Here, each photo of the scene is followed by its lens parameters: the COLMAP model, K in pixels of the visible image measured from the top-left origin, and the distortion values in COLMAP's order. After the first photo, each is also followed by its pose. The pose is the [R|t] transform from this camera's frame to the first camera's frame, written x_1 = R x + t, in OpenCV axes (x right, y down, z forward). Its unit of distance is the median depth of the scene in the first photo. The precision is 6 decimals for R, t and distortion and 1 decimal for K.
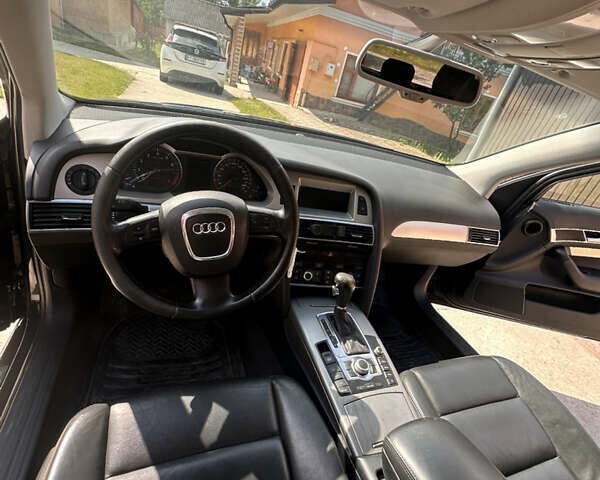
lens RADIAL K [[317.3, 0, 300.0], [0, 317.3, 240.0], [0, 0, 1]] dist [-0.004300, -0.000654]
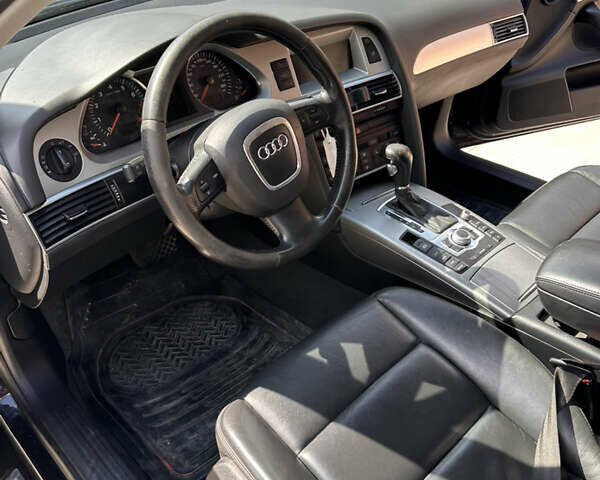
lens RADIAL K [[530.5, 0, 300.0], [0, 530.5, 240.0], [0, 0, 1]] dist [0.102490, -0.154970]
pose [[0.887185, -0.435850, 0.151449, -0.359366], [0.398823, 0.889418, 0.223328, -0.067112], [-0.232039, -0.137732, 0.962906, -0.224649]]
